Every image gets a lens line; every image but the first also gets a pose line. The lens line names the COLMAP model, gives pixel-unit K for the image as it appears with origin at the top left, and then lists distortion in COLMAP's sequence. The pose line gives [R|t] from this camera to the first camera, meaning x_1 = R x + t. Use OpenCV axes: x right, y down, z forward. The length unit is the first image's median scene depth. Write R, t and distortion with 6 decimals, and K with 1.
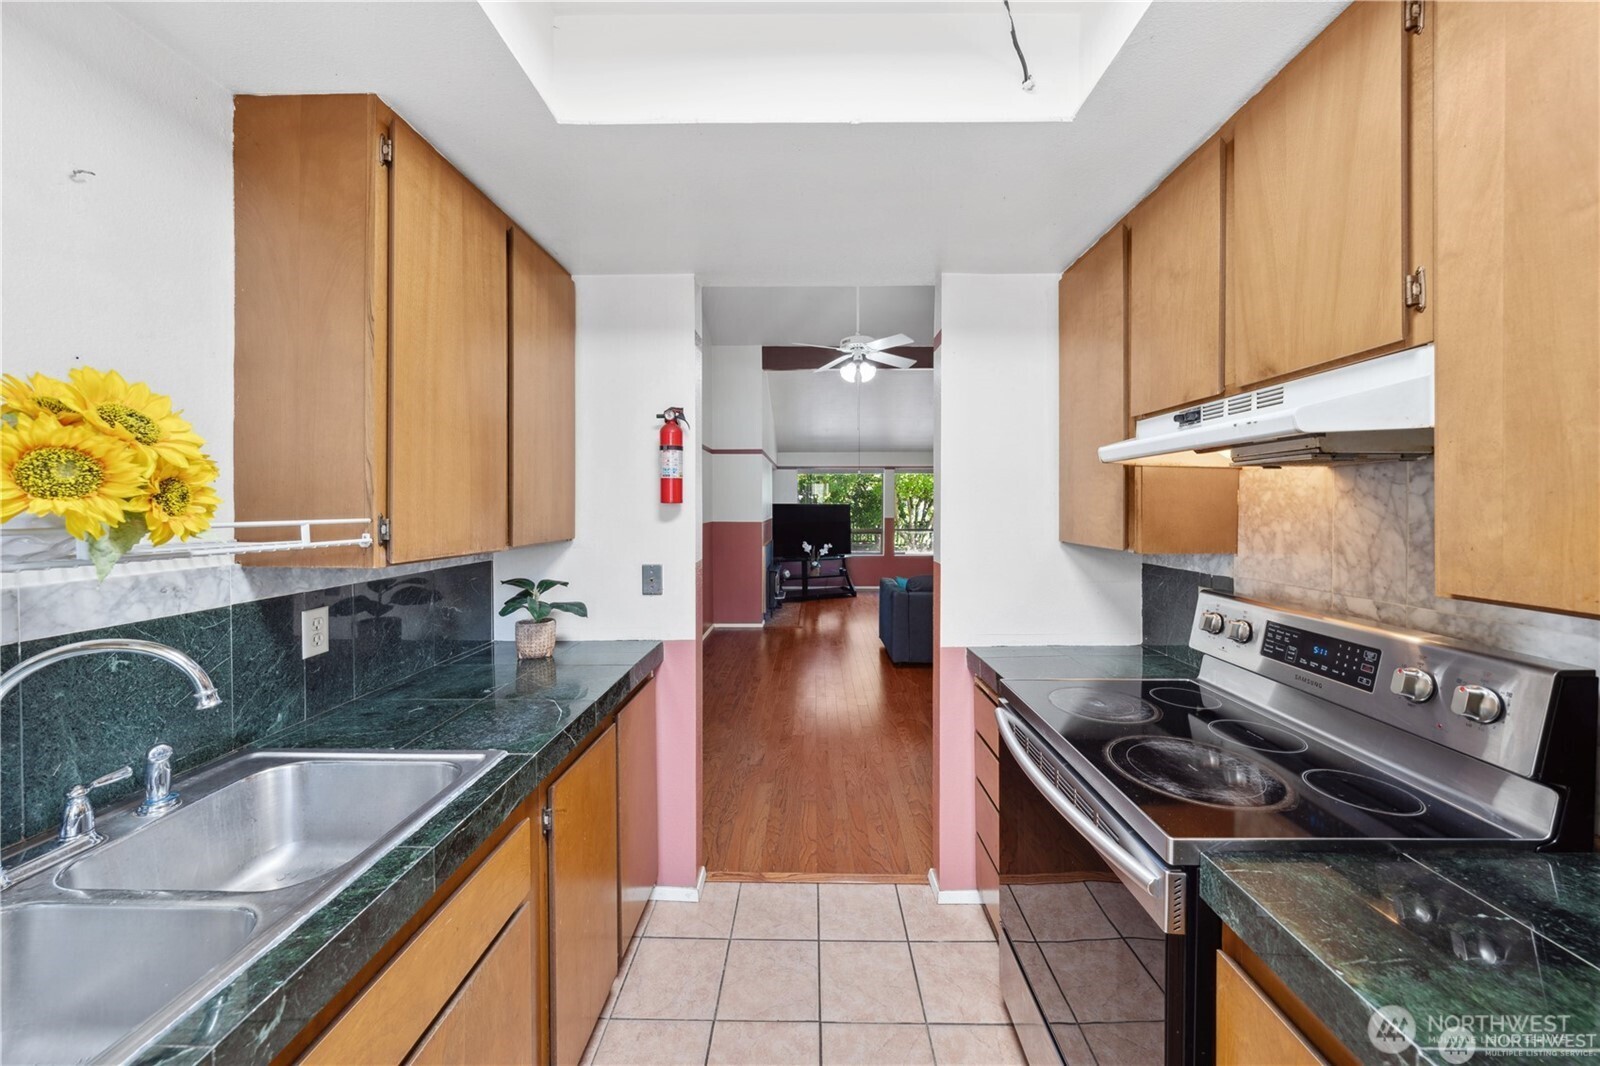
lens RADIAL K [[548.2, 0, 797.6], [0, 548.2, 497.3], [0, 0, 1]] dist [-0.008116, 0.000807]
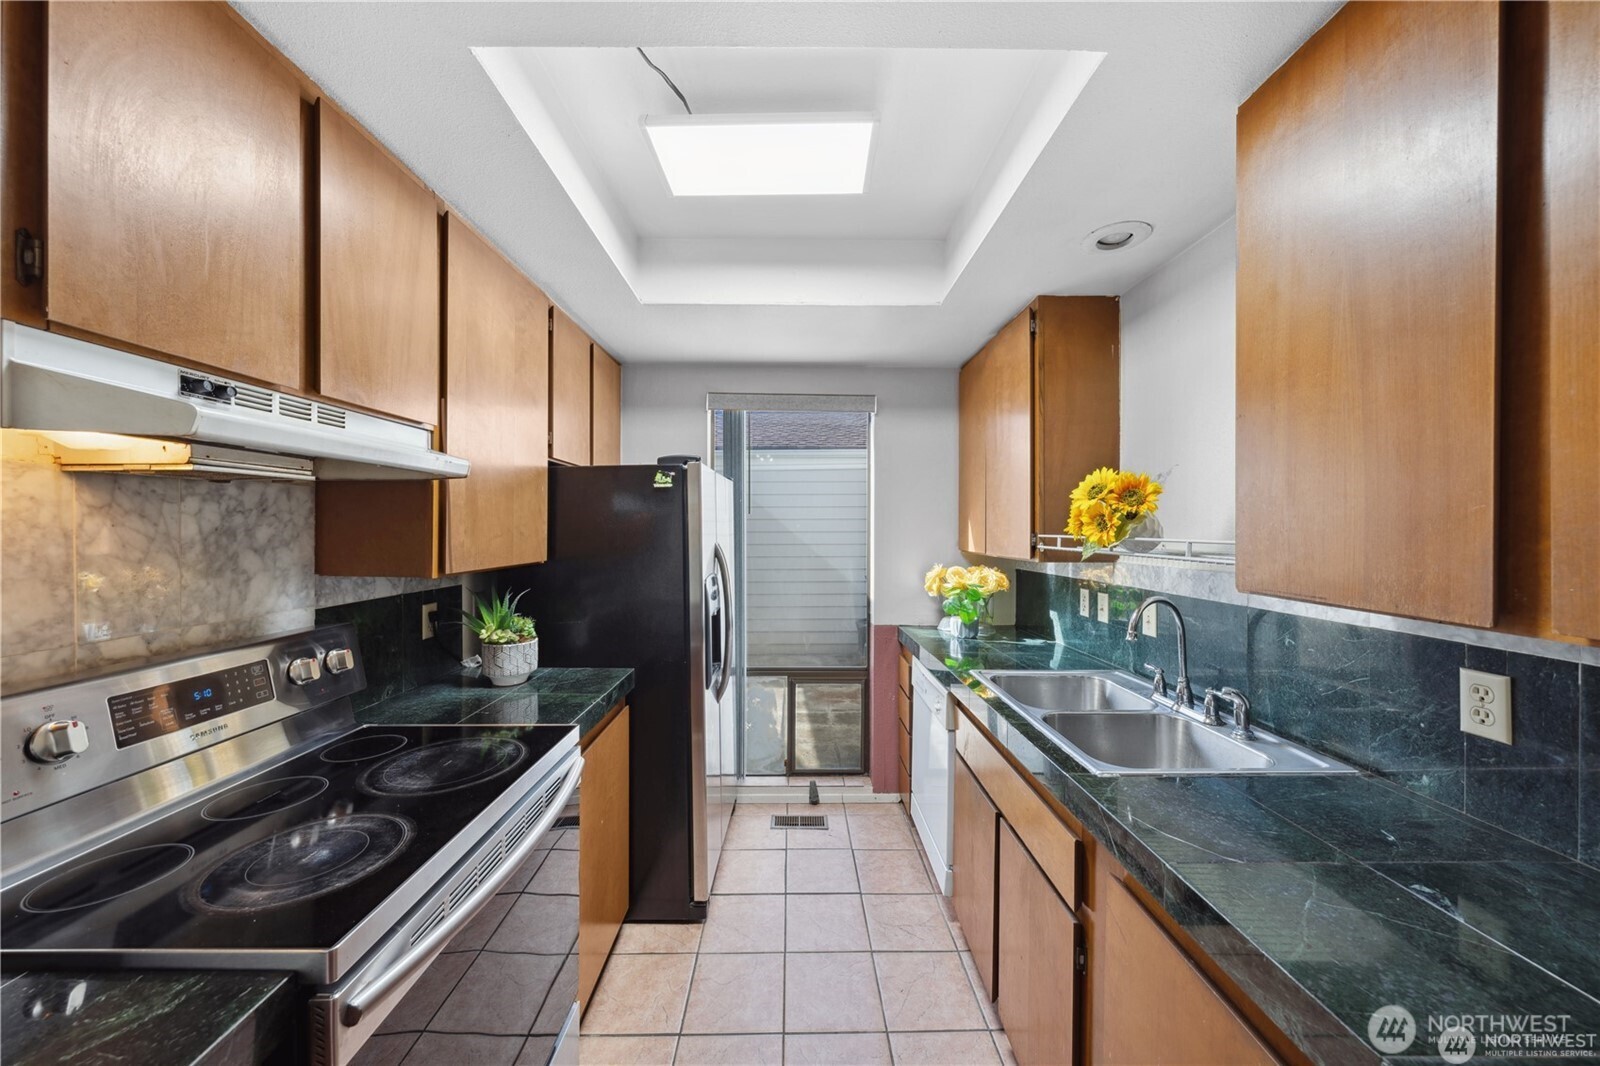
lens RADIAL K [[548.2, 0, 794.3], [0, 548.2, 532.1], [0, 0, 1]] dist [-0.008116, 0.000807]
pose [[-0.999646, -0.002353, -0.026507, 0.046912], [-0.002190, 0.999979, -0.006181, 0.028873], [0.026521, -0.006121, -0.999630, 1.874654]]
